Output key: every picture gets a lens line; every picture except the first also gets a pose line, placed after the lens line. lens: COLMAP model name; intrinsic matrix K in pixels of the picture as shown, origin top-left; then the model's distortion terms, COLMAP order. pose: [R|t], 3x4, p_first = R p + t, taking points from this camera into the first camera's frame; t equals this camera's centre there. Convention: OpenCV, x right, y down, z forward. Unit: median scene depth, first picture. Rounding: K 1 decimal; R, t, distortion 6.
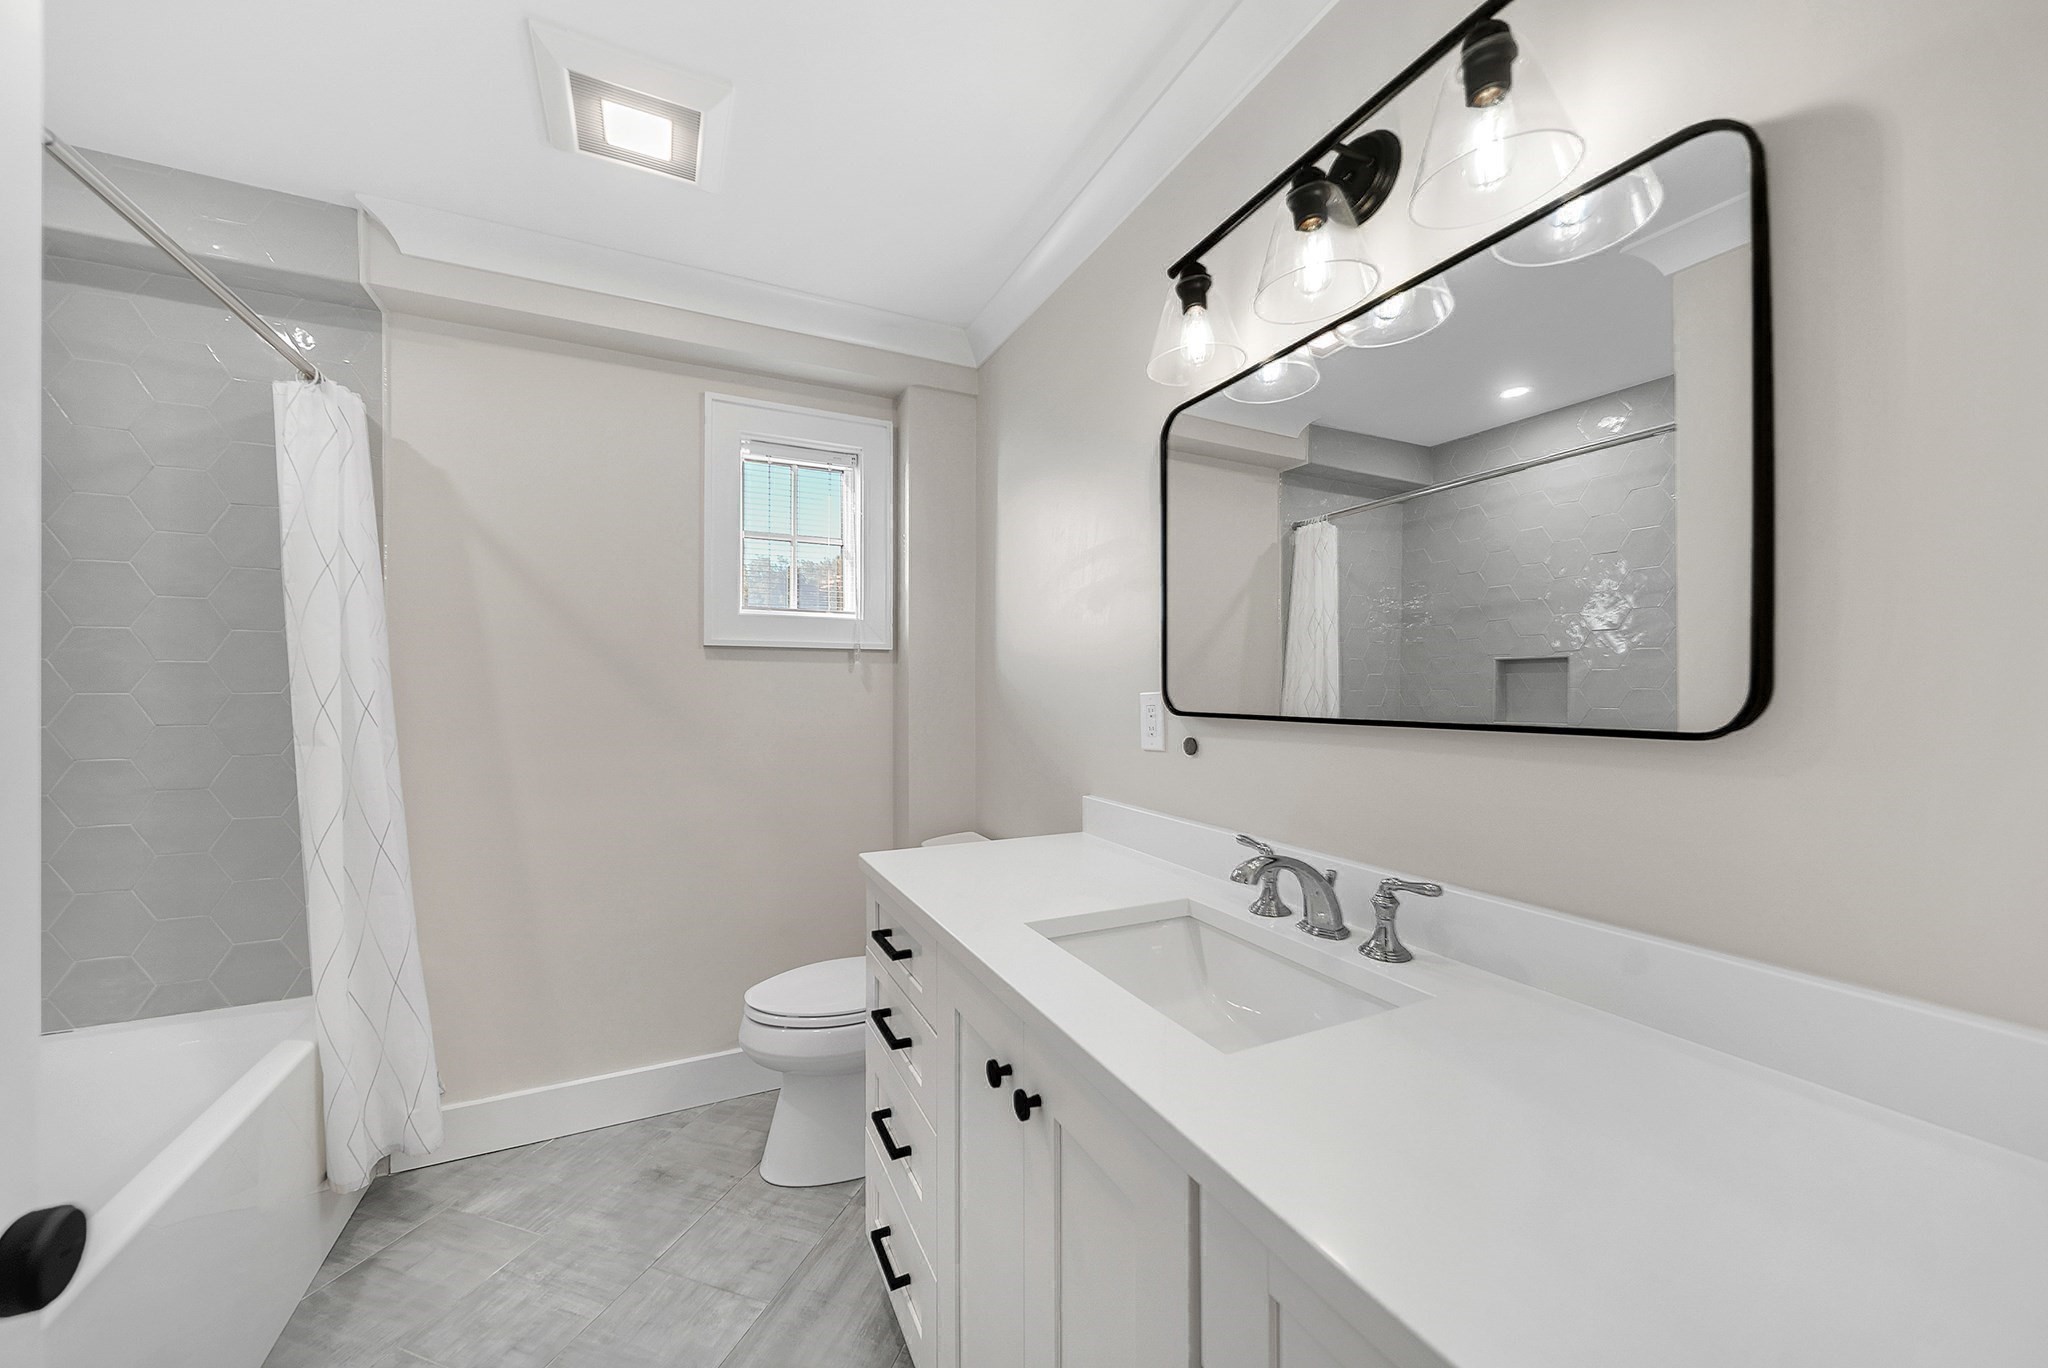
lens RADIAL K [[746.3, 0, 1020.0], [0, 746.3, 687.5], [0, 0, 1]] dist [0.000264, 0.000014]
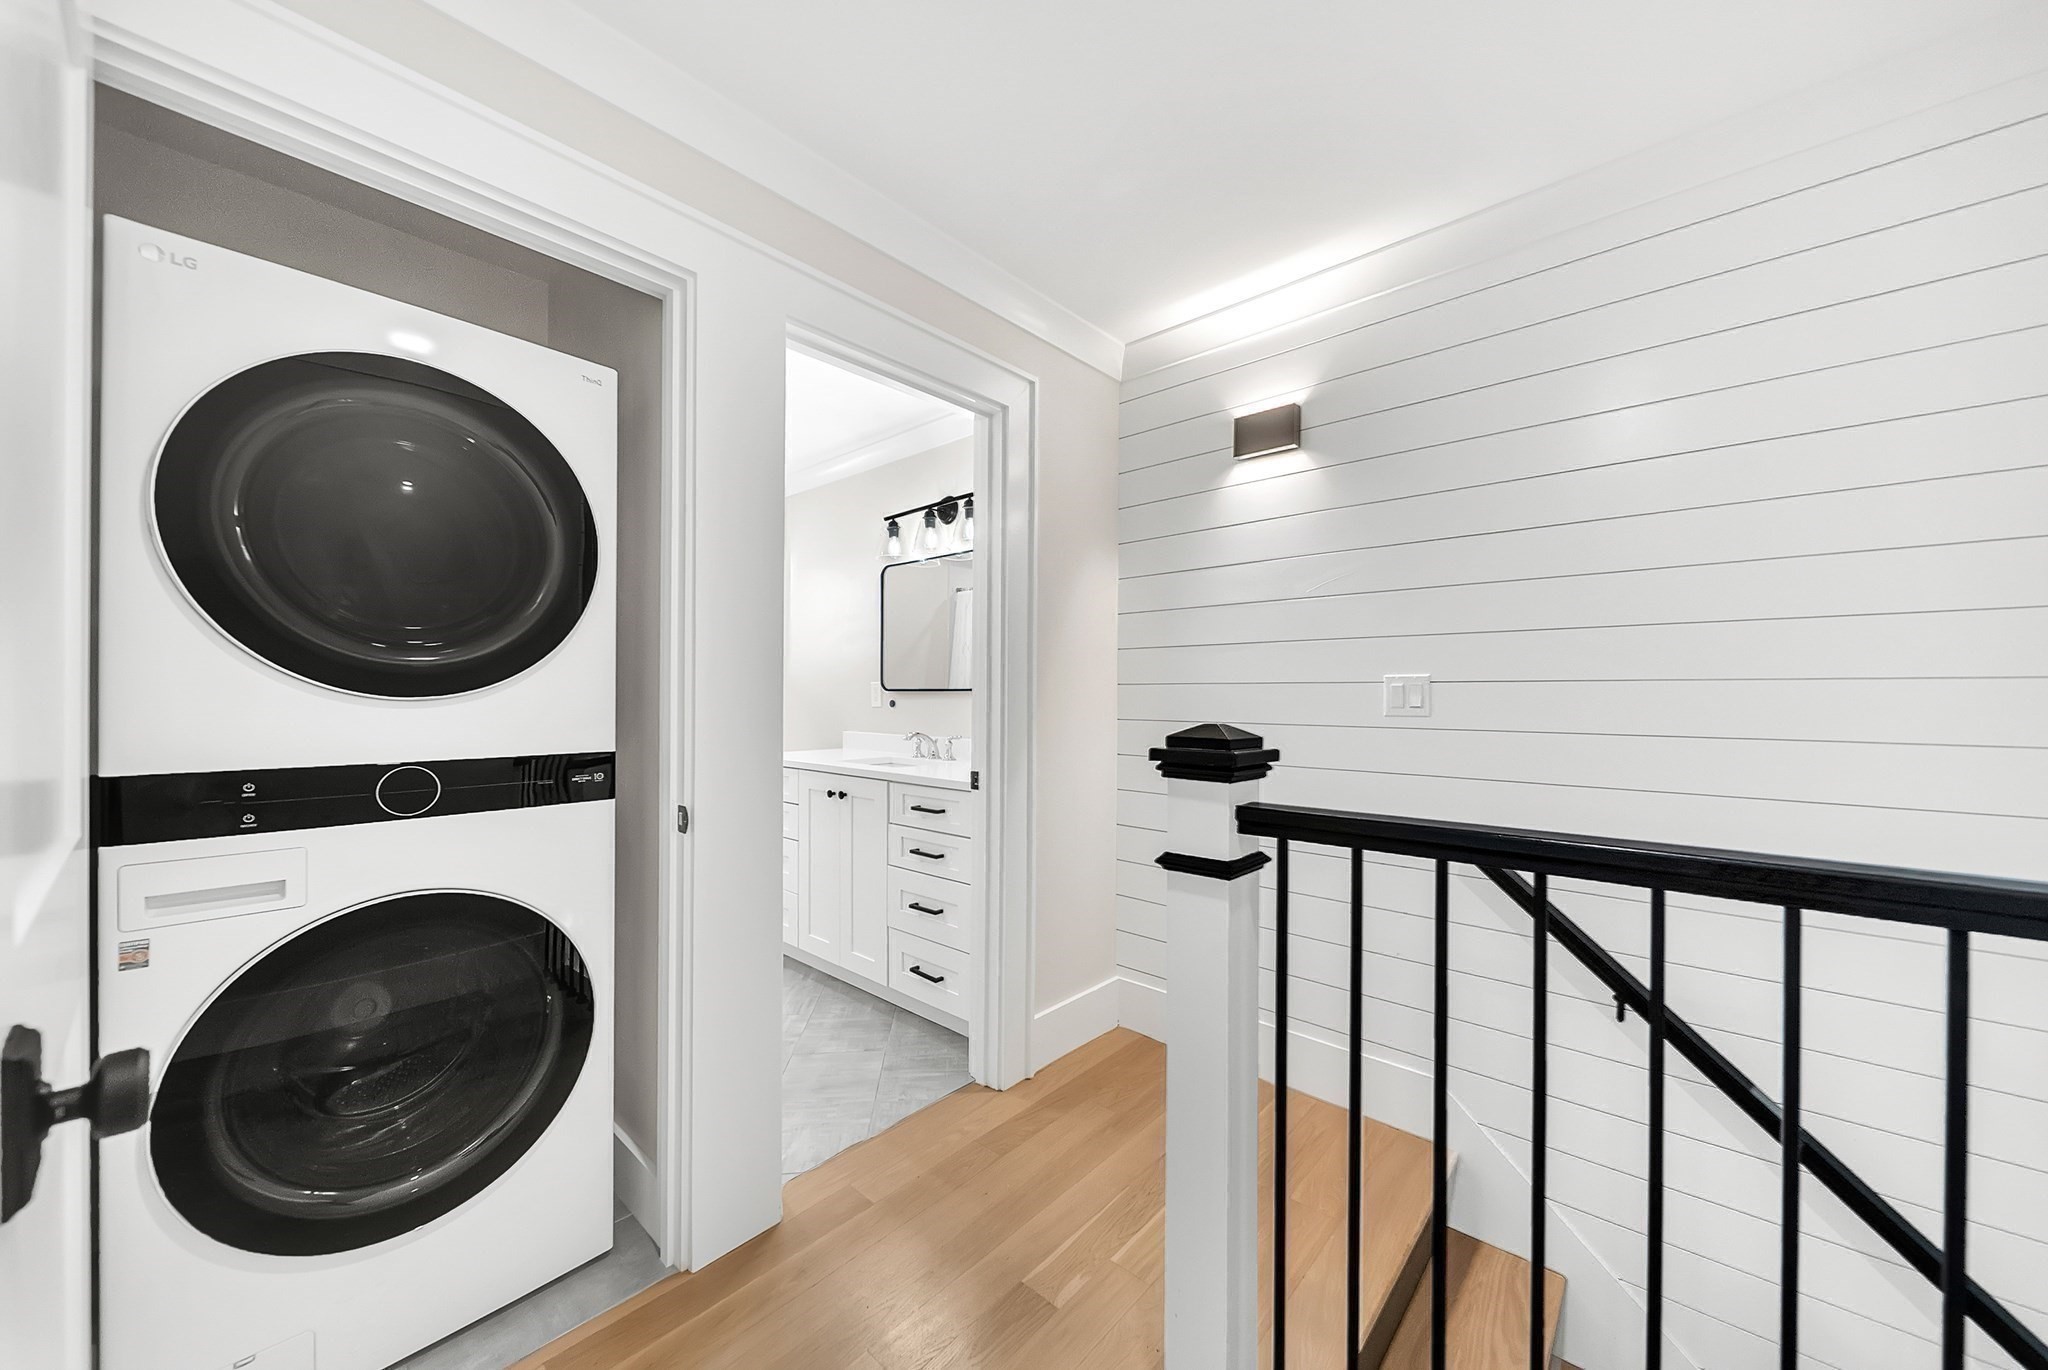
lens RADIAL K [[746.3, 0, 1029.6], [0, 746.3, 691.0], [0, 0, 1]] dist [0.000264, 0.000014]
pose [[0.924652, 0.004172, 0.380789, -0.321580], [-0.004024, 0.999991, -0.001186, 0.046046], [-0.380791, -0.000436, 0.924661, -1.605878]]
